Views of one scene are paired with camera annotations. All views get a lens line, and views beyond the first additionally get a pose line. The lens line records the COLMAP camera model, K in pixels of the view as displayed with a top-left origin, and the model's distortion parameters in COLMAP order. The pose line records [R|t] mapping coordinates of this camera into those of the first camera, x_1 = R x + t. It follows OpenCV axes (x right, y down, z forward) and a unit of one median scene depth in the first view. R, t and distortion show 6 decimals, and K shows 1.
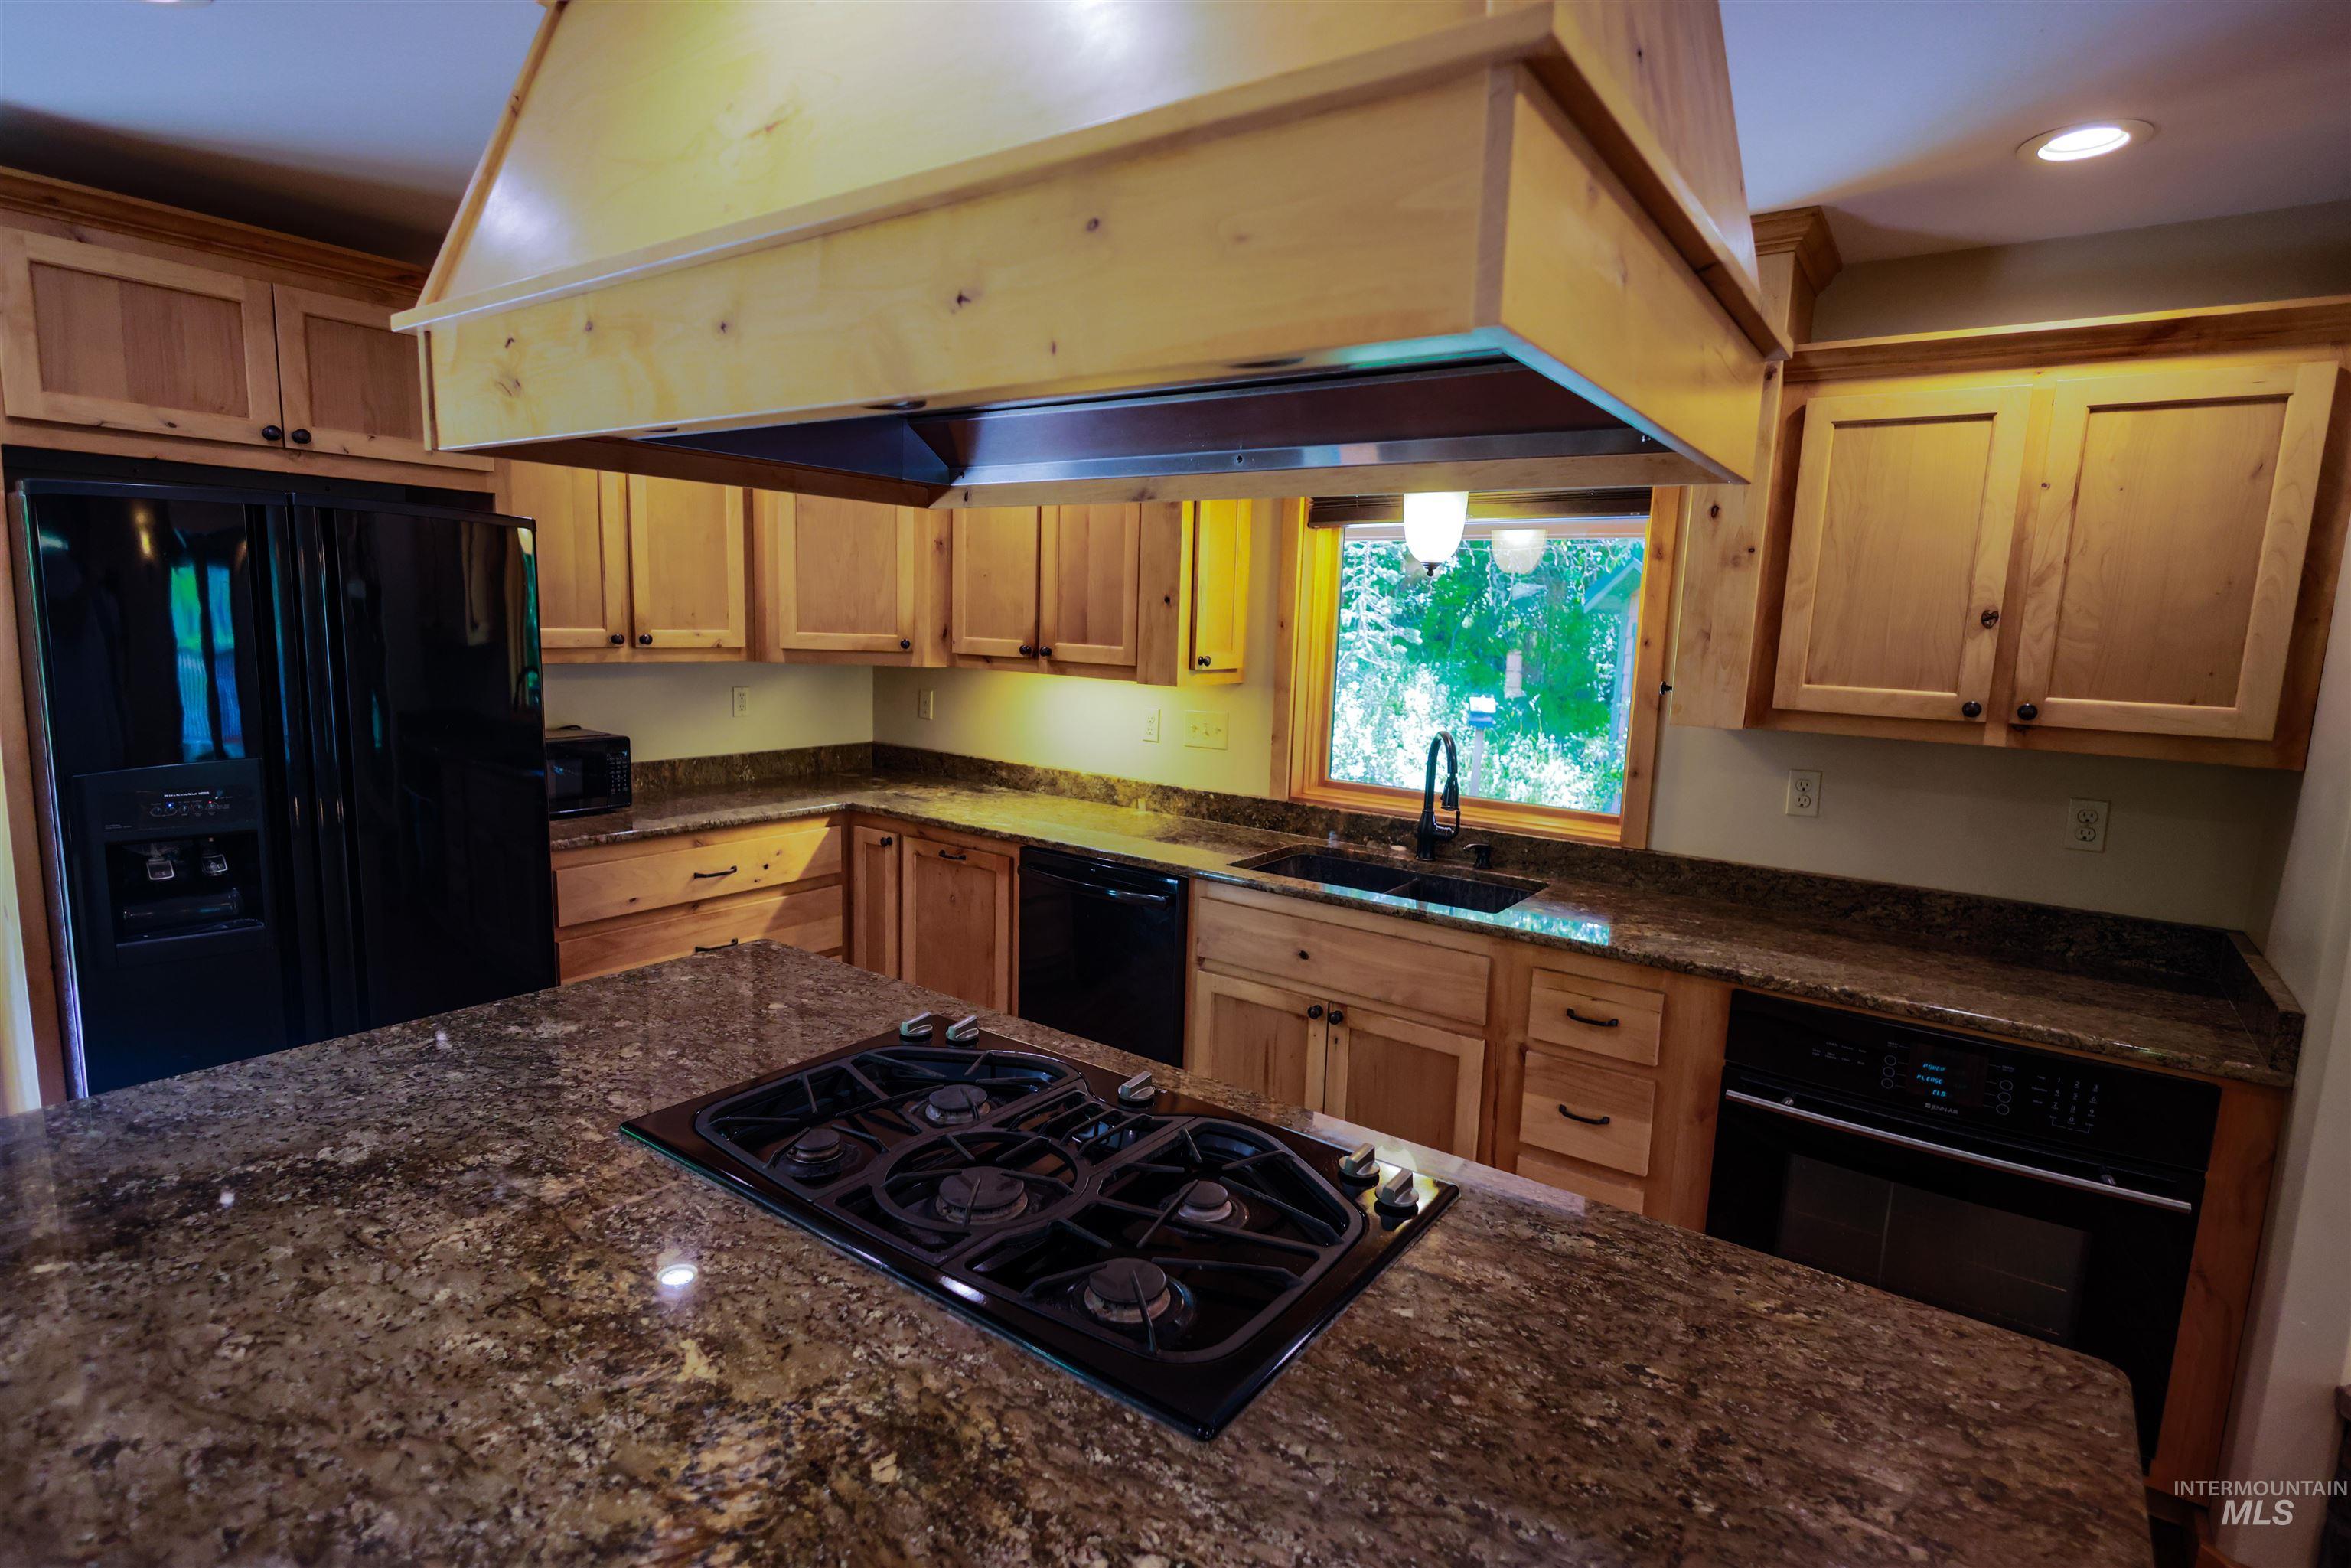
lens RADIAL K [[1148.2, 0, 1176.1], [0, 1148.2, 780.7], [0, 0, 1]] dist [-0.004663, 0.003454]
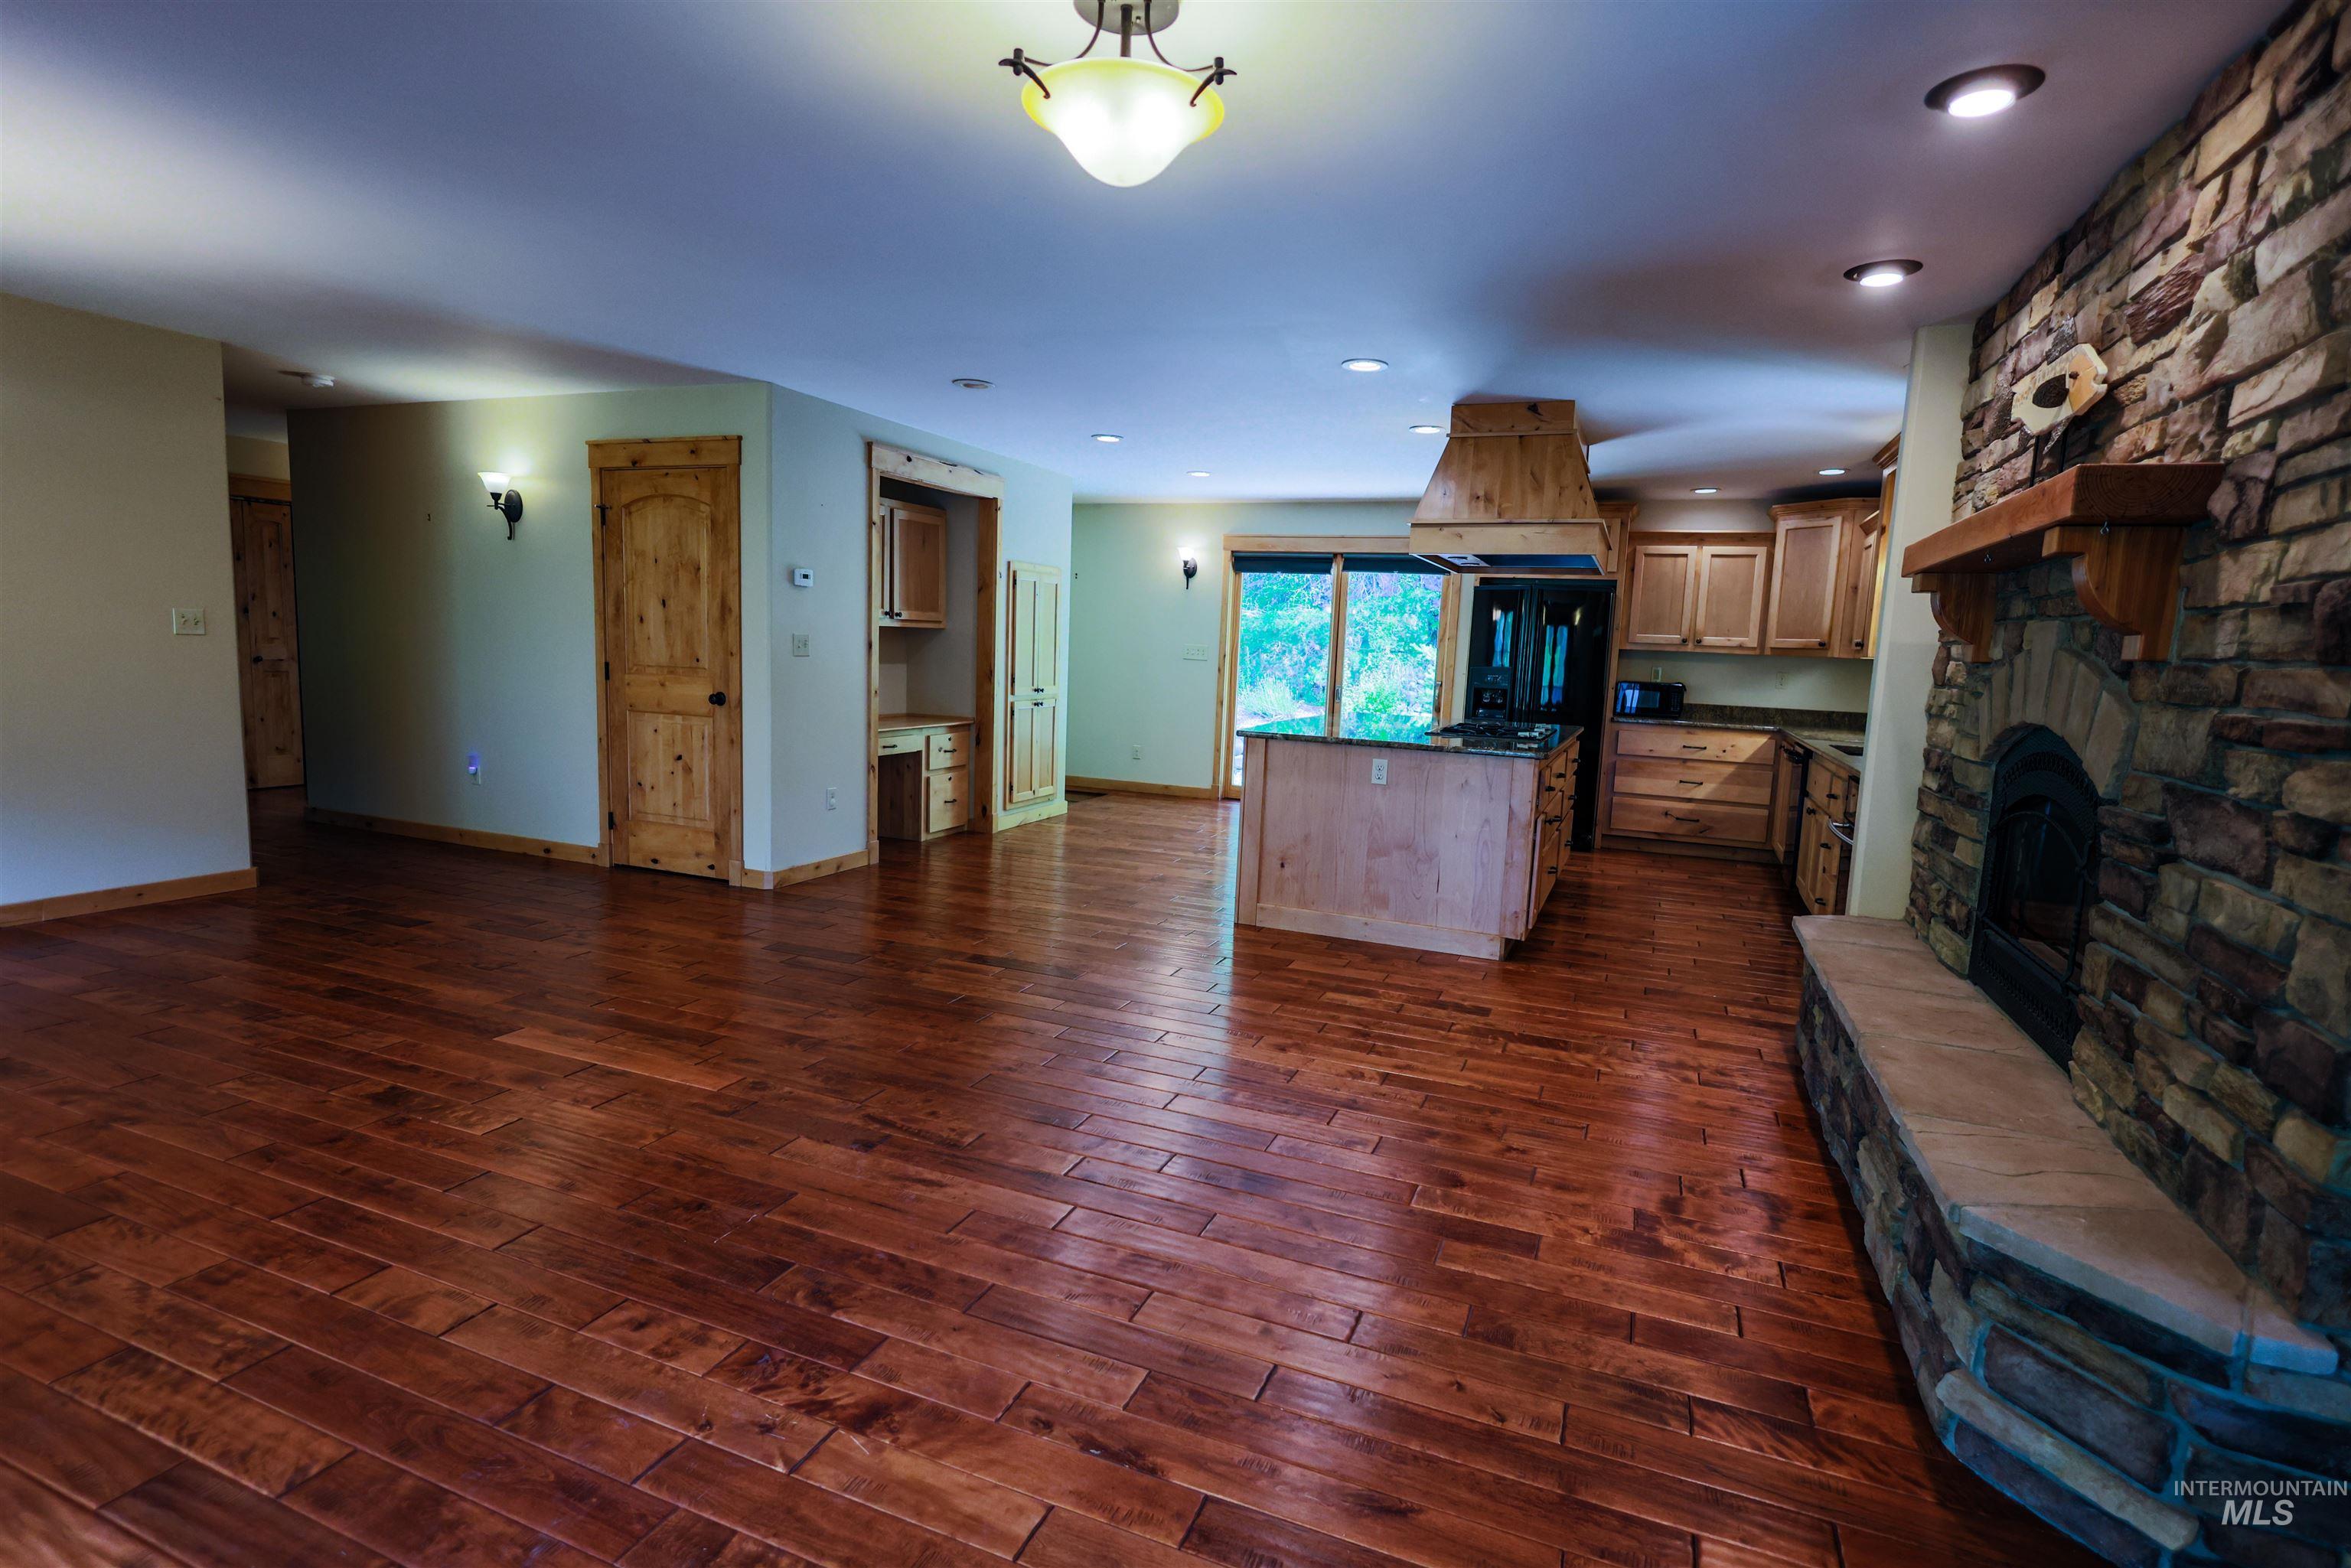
lens RADIAL K [[1148.2, 0, 1190.1], [0, 1148.2, 790.2], [0, 0, 1]] dist [-0.004663, 0.003454]
pose [[0.234581, 0.099899, -0.966950, 2.051484], [-0.172418, 0.983210, 0.059750, 0.271400], [0.956684, 0.152703, 0.247867, -0.593590]]
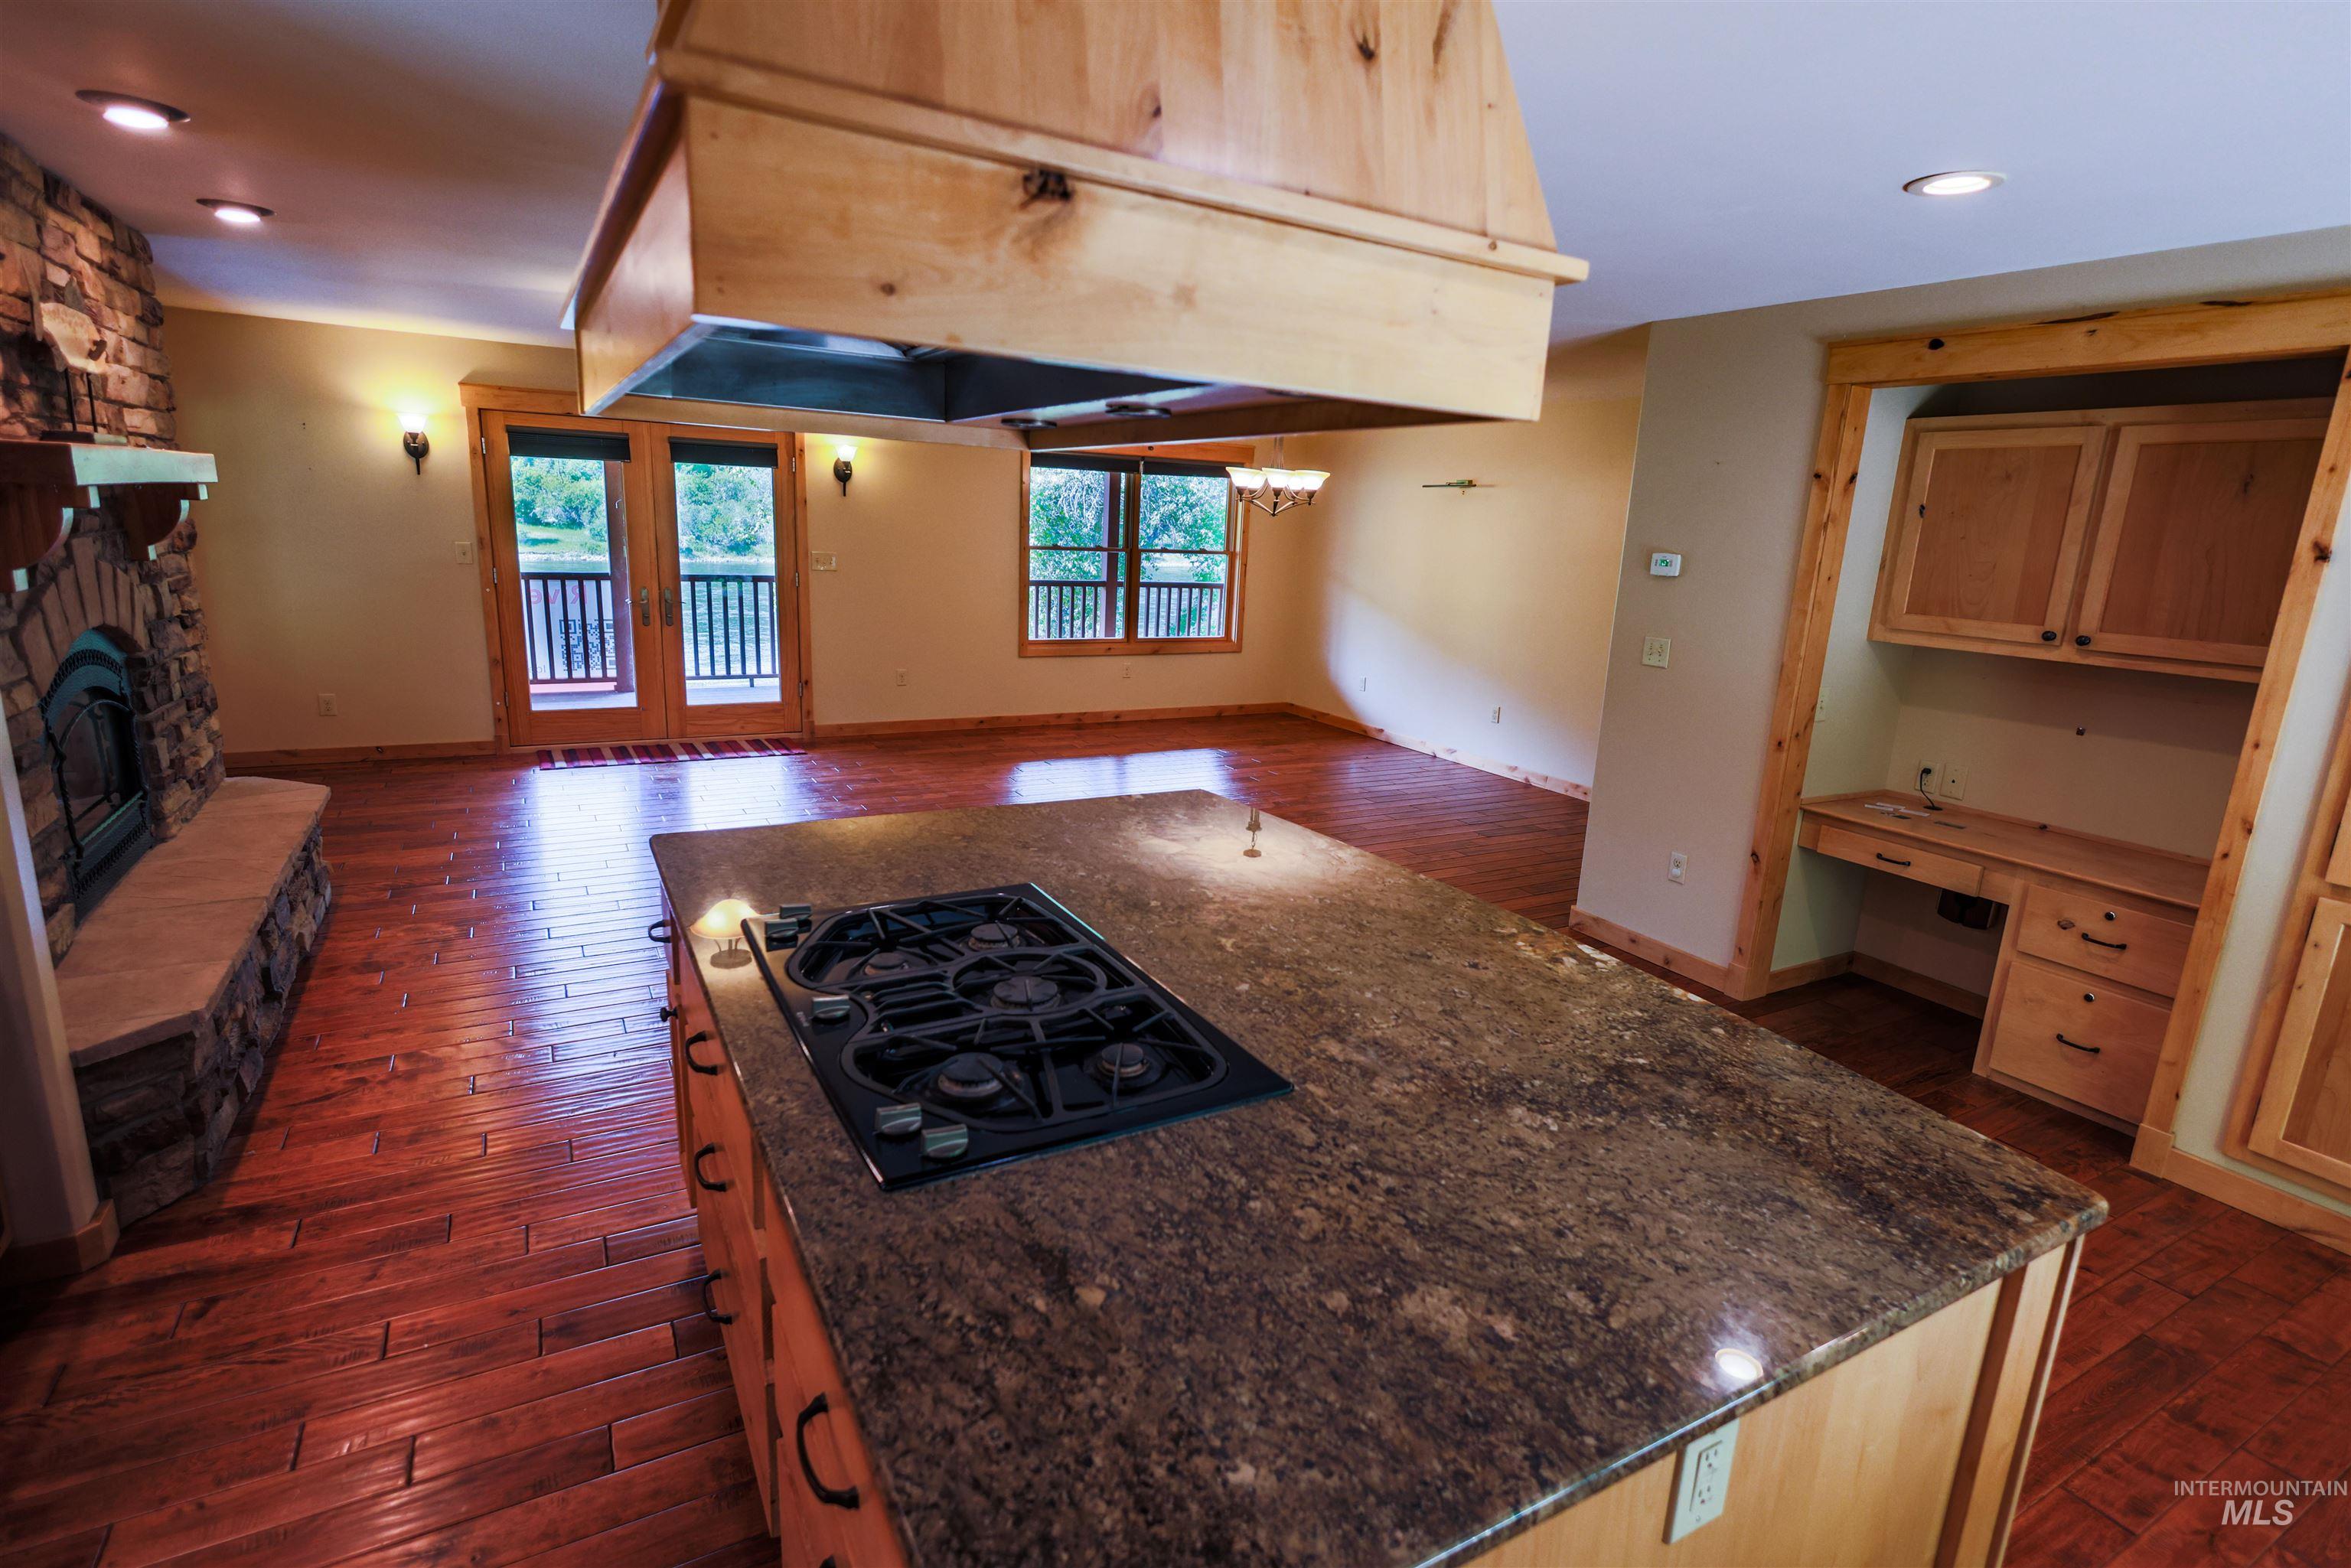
lens RADIAL K [[1148.2, 0, 1182.3], [0, 1148.2, 787.8], [0, 0, 1]] dist [-0.004663, 0.003454]
pose [[-0.905063, -0.171443, 0.389189, -0.432202], [-0.016578, 0.928670, 0.370537, -0.188730], [-0.424954, 0.328907, -0.843347, 1.051872]]
